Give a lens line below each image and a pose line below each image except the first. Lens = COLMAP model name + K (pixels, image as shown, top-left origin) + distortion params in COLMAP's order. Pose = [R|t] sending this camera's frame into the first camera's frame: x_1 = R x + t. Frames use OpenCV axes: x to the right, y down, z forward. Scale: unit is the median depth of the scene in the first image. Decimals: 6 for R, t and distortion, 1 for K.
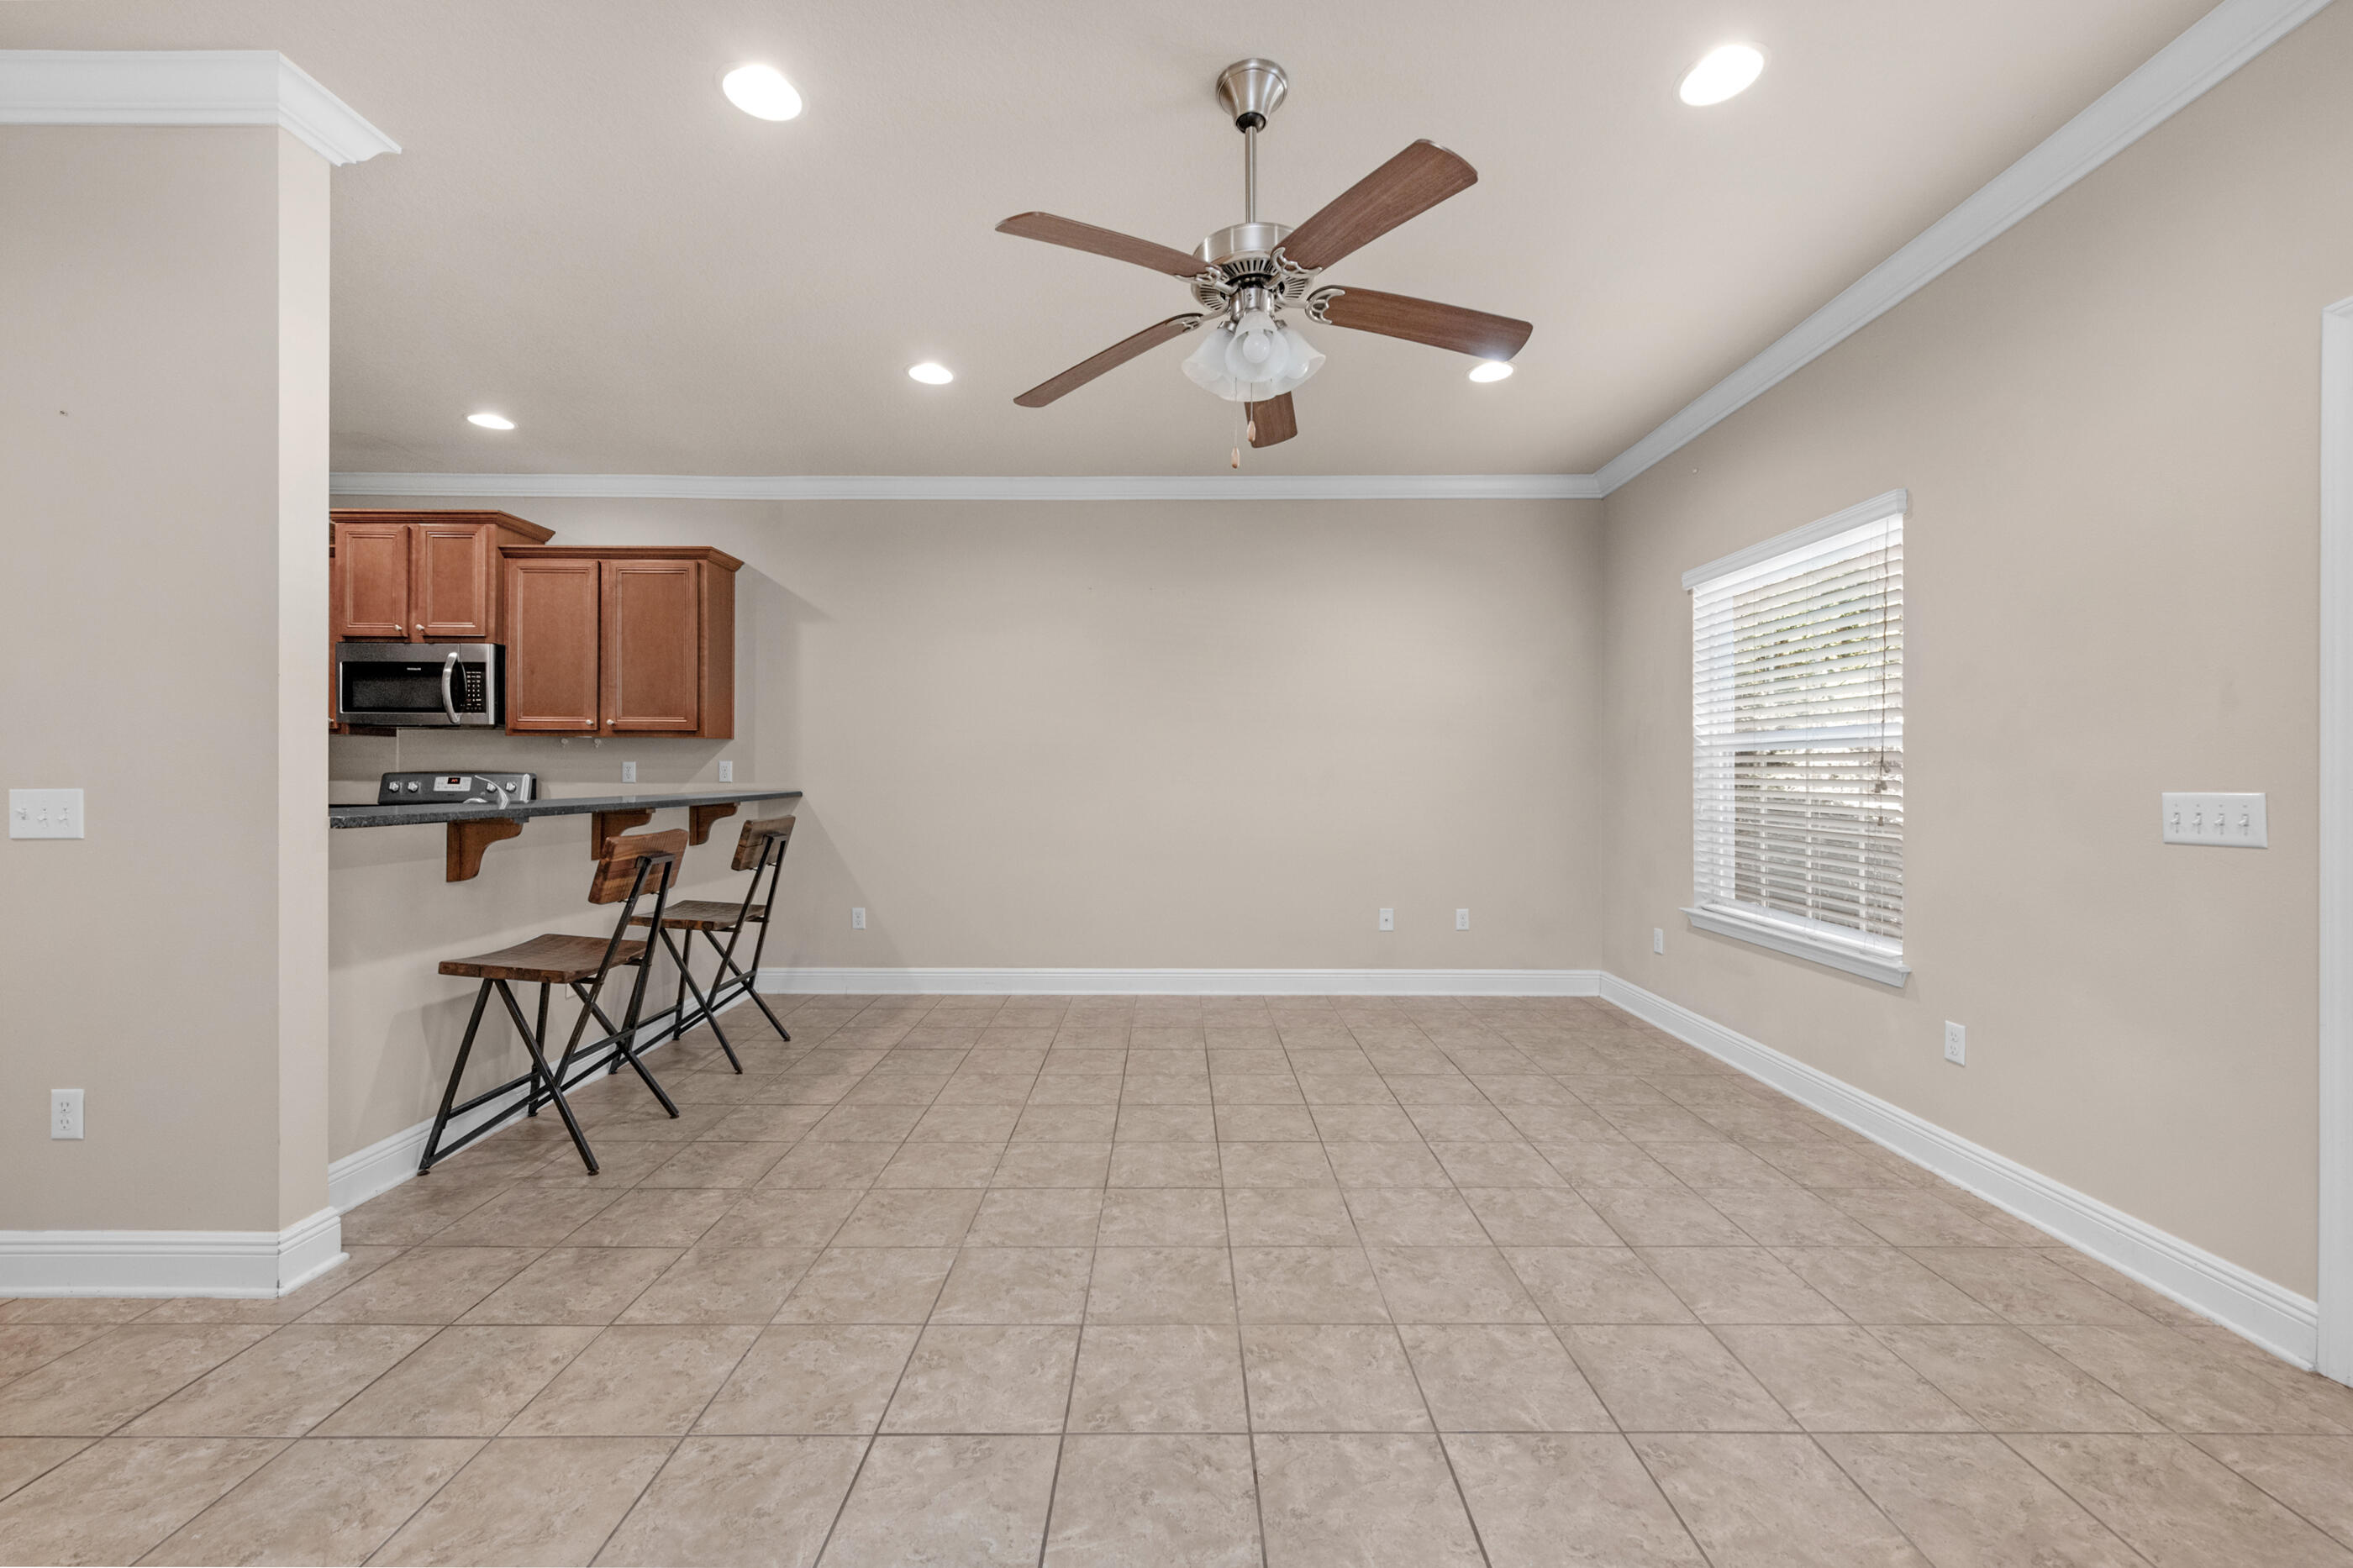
lens RADIAL K [[958.7, 0, 1182.0], [0, 958.7, 786.5], [0, 0, 1]] dist [0.010042, -0.001369]
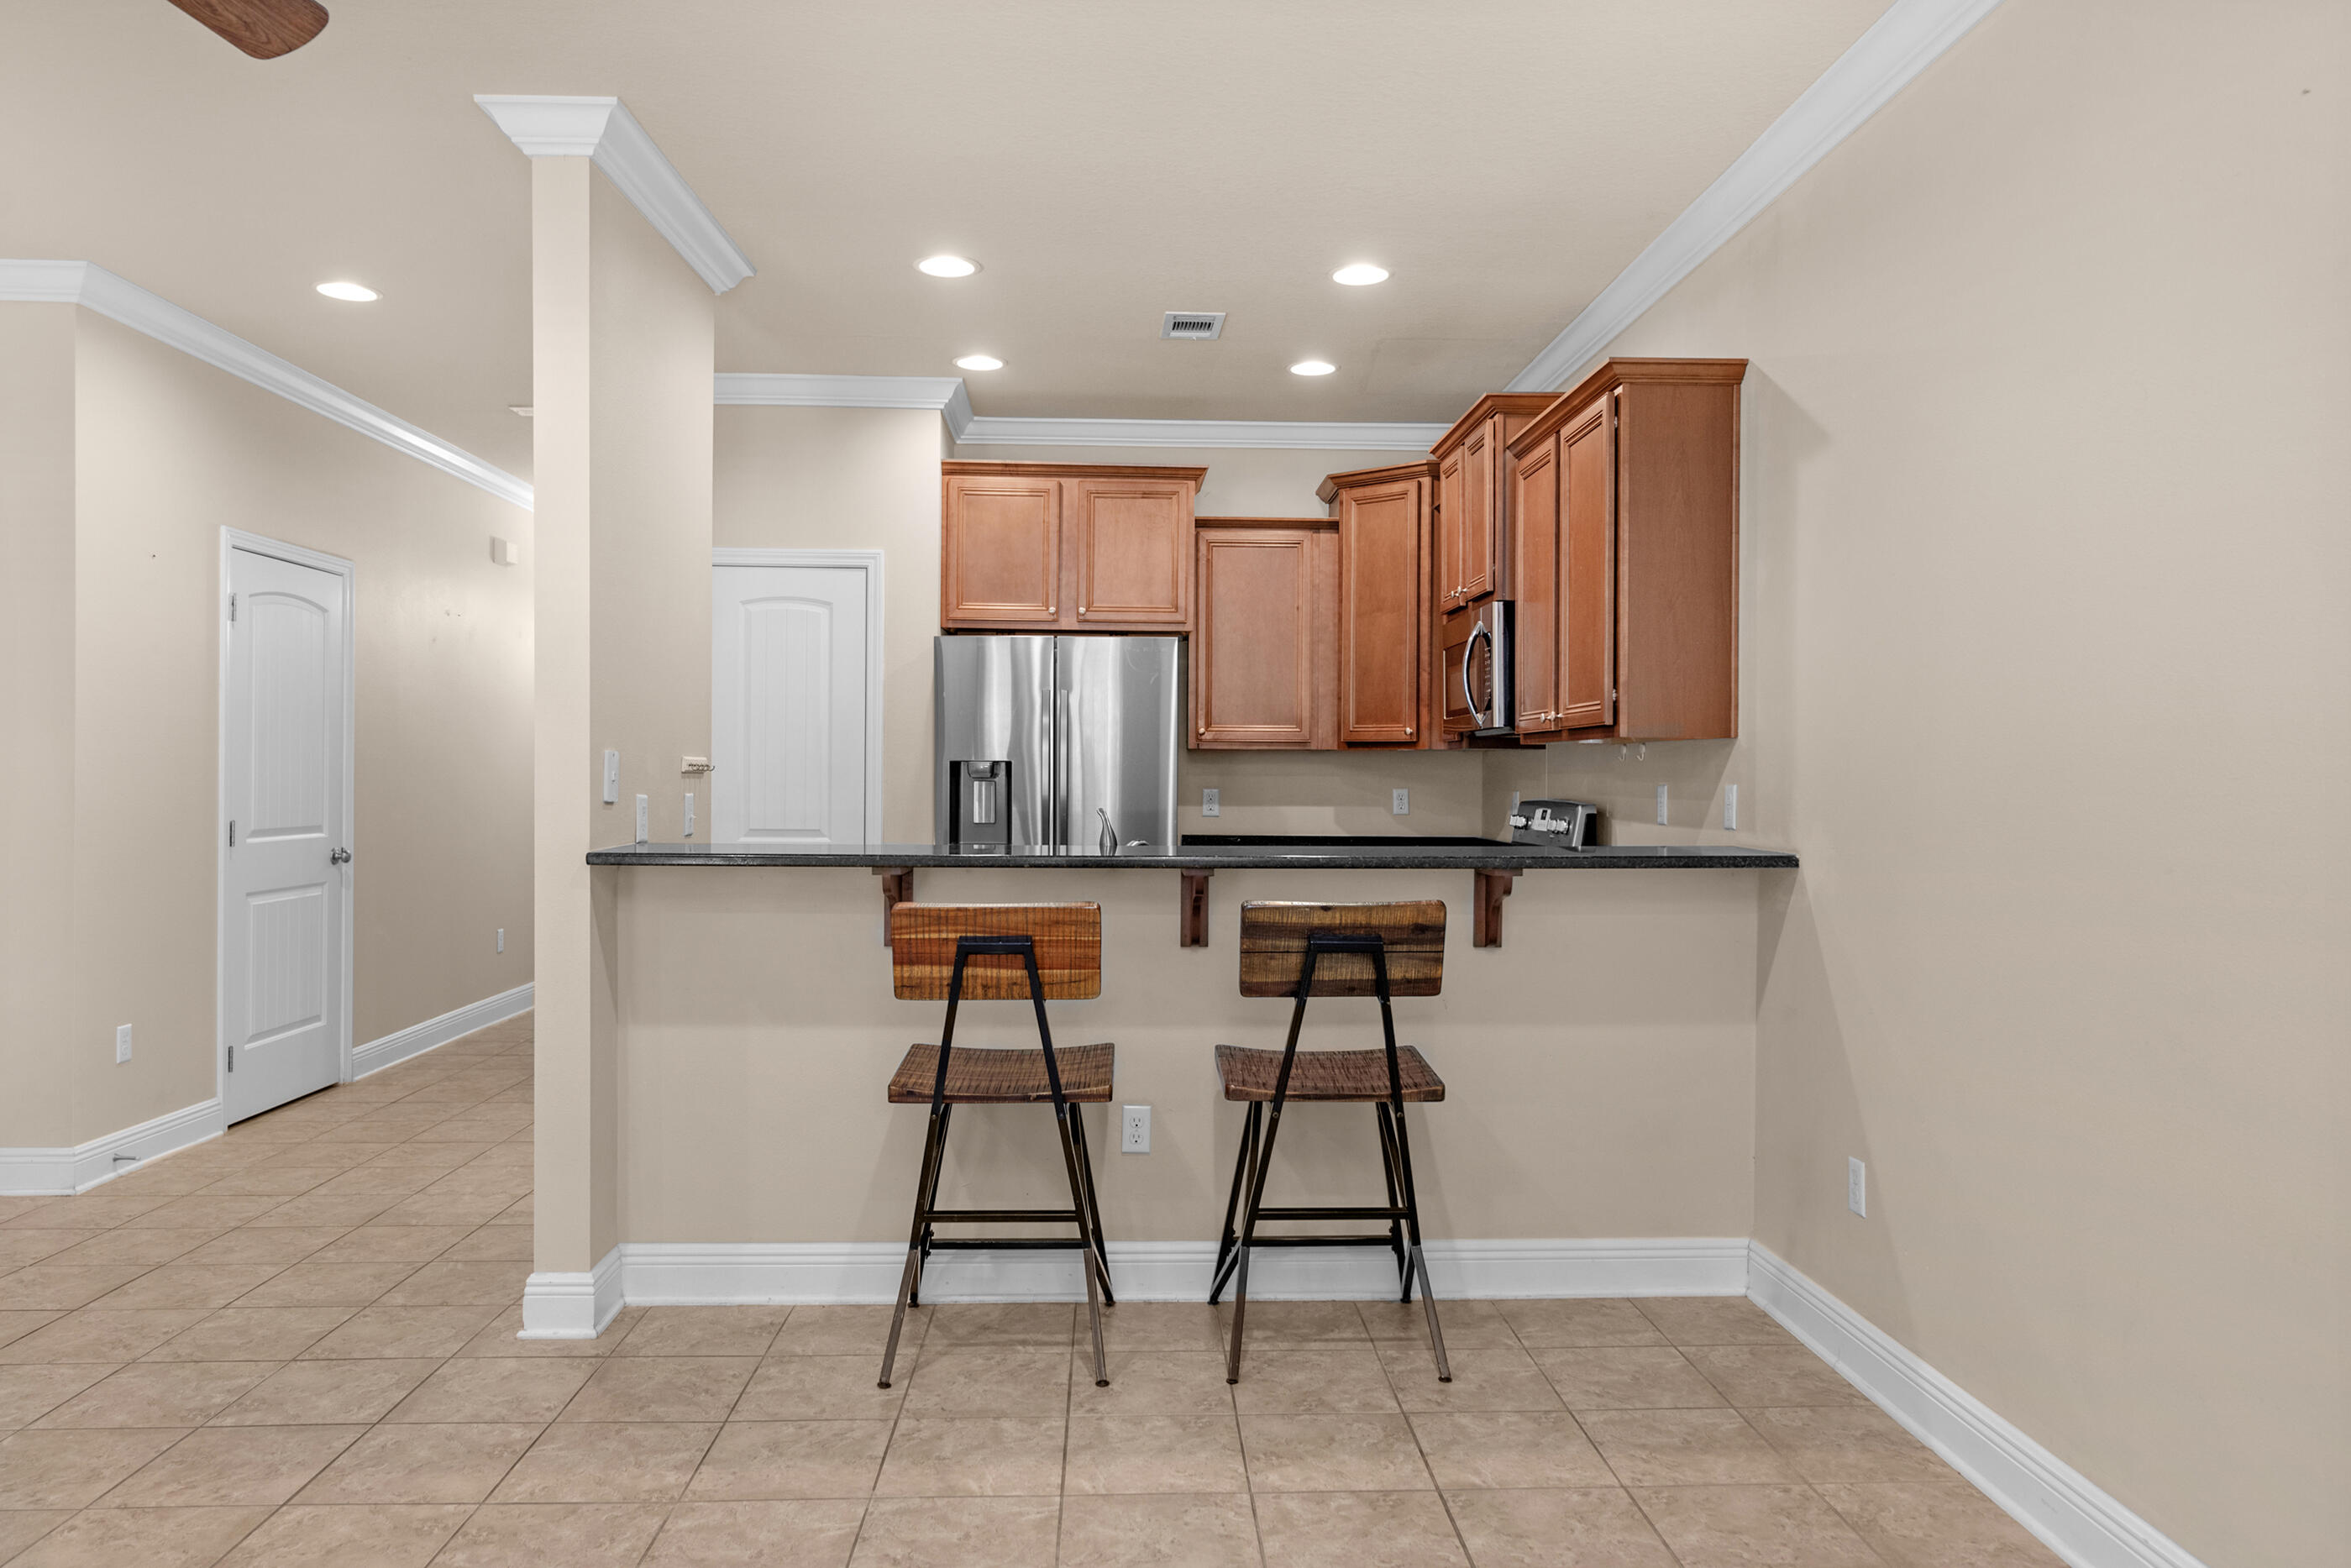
lens RADIAL K [[1563.4, 0, 1131.3], [0, 1563.4, 831.2], [0, 0, 1]] dist [0.023933, -0.003165]
pose [[0.008538, 0.033565, -0.999400, 0.547246], [-0.014363, 0.999338, 0.033440, -0.048878], [0.999860, 0.014069, 0.009015, 1.278496]]
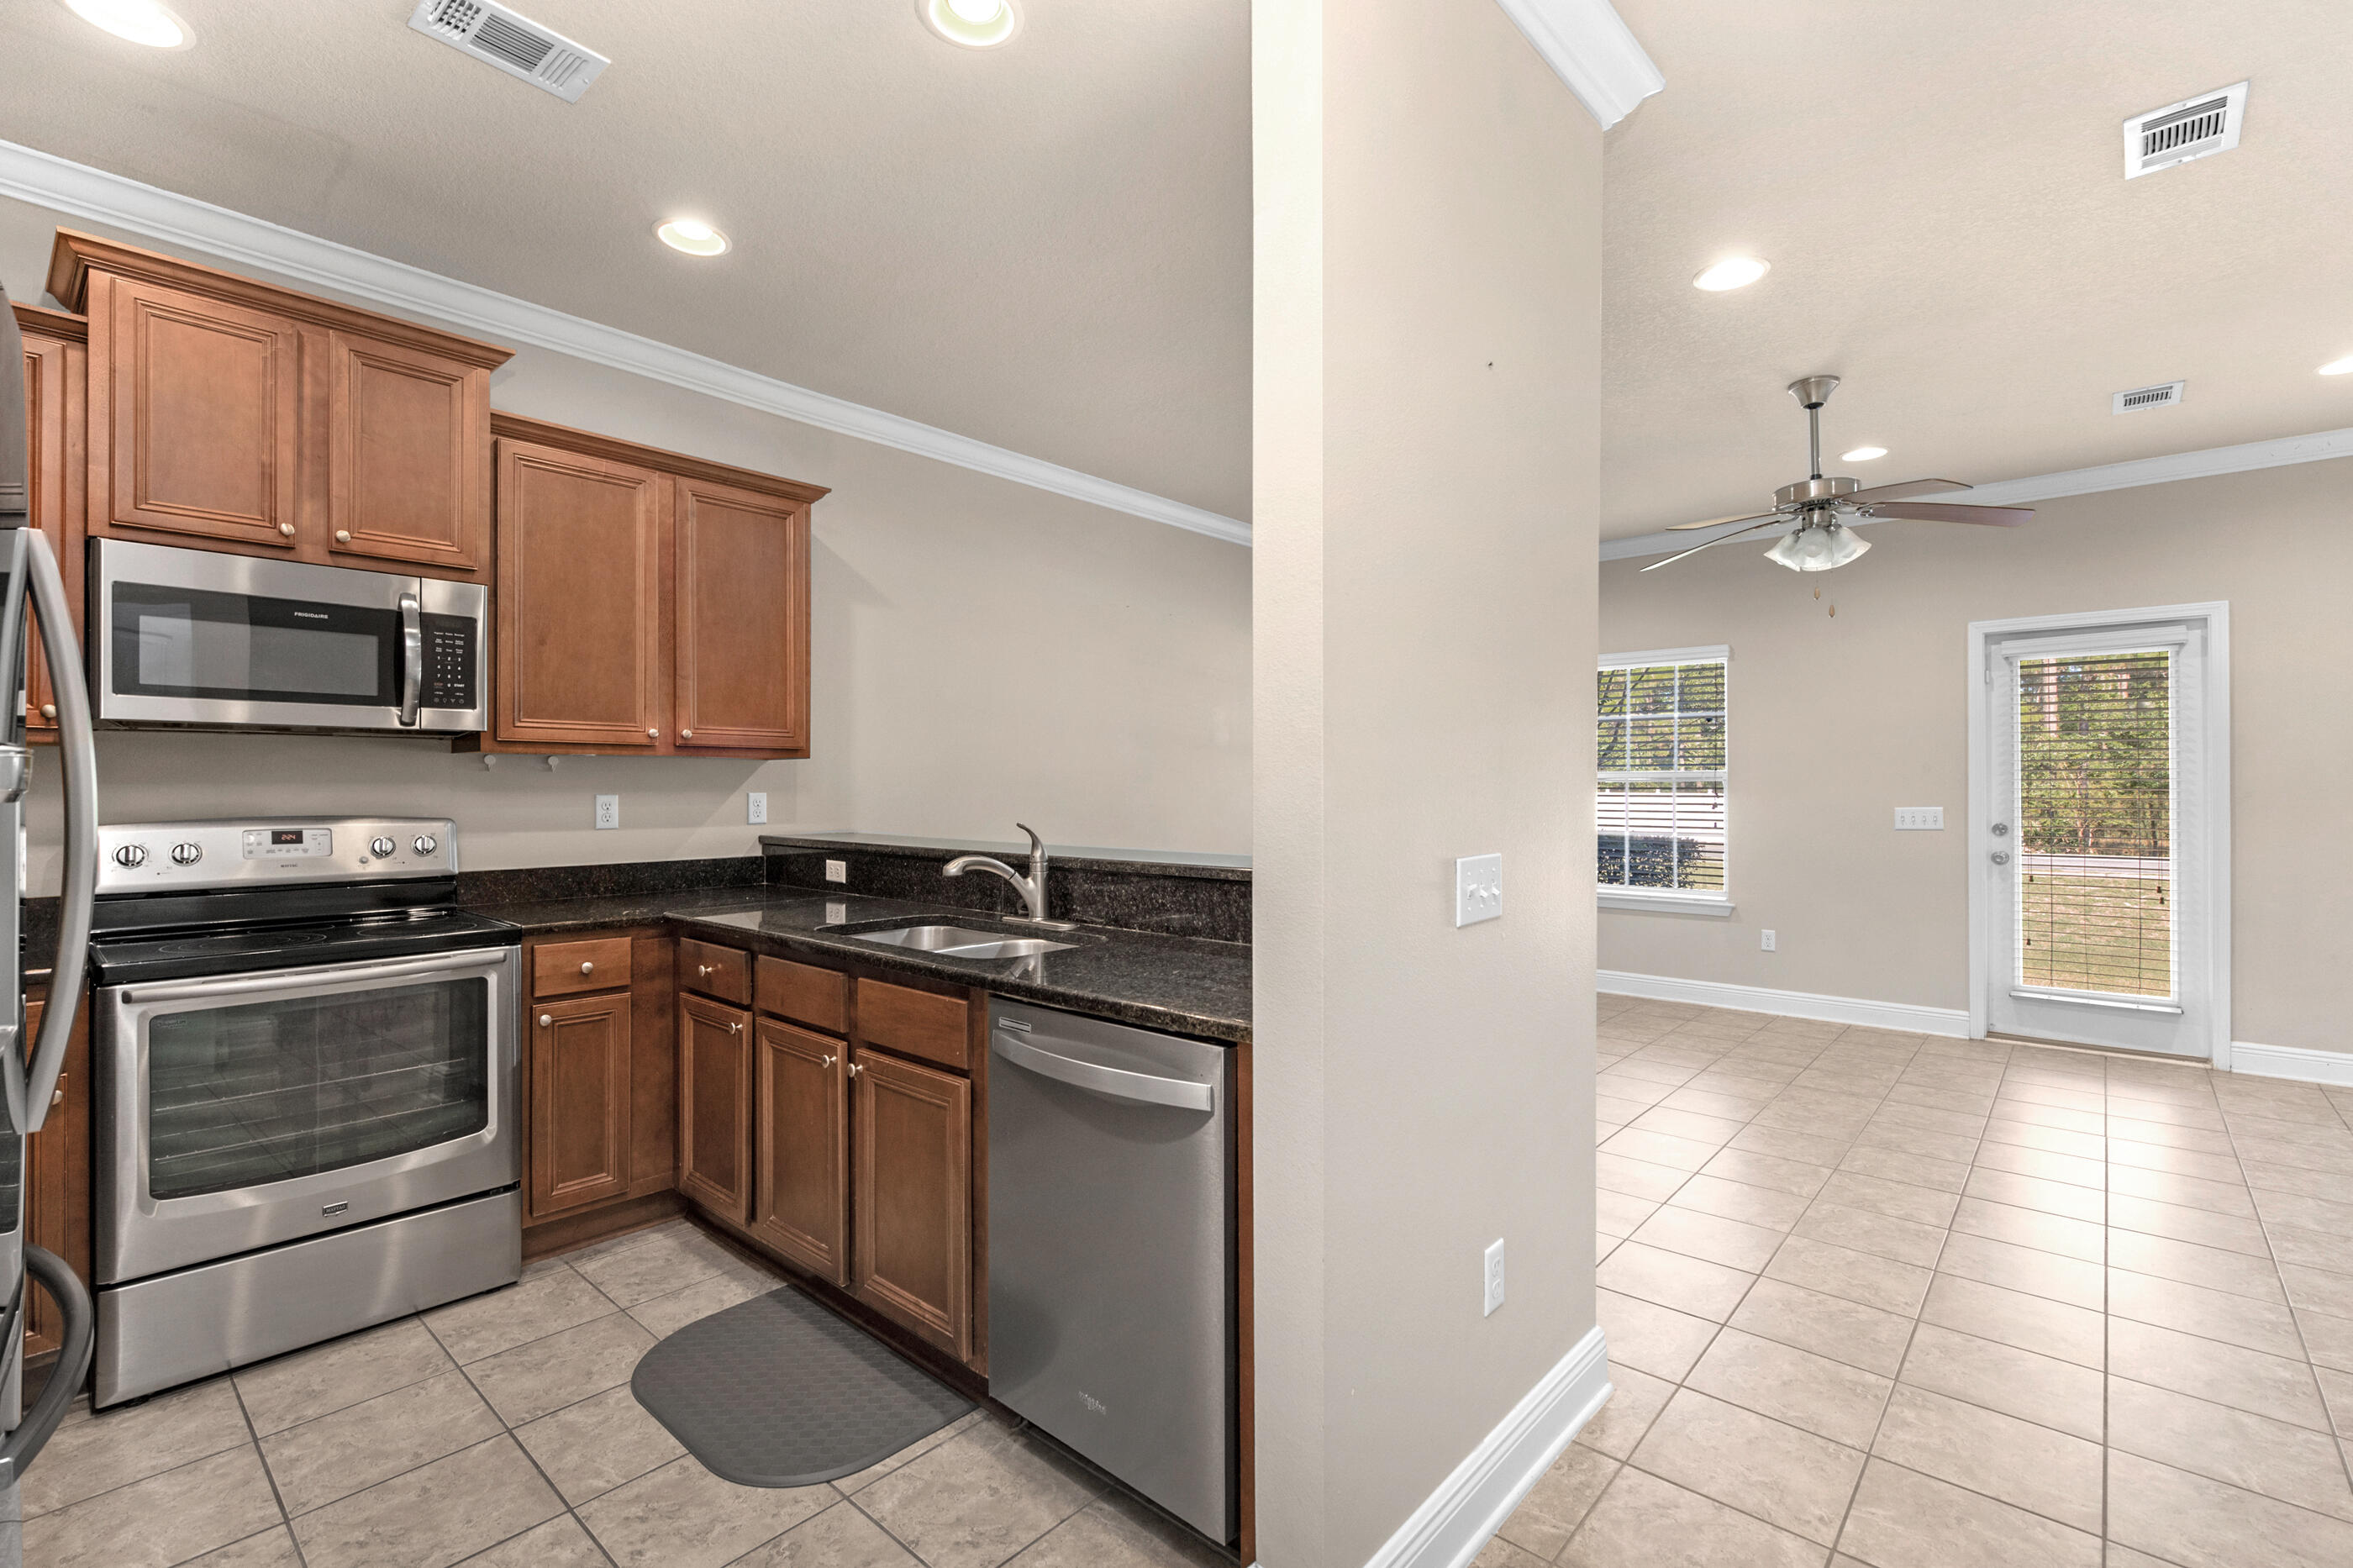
lens RADIAL K [[1069.7, 0, 1182.1], [0, 1069.7, 786.3], [0, 0, 1]] dist [0.001642, 0.001183]
pose [[0.656961, -0.003442, 0.753917, -1.556702], [0.014118, 0.999870, -0.007737, -0.037397], [-0.753793, 0.015726, 0.656924, 0.493675]]
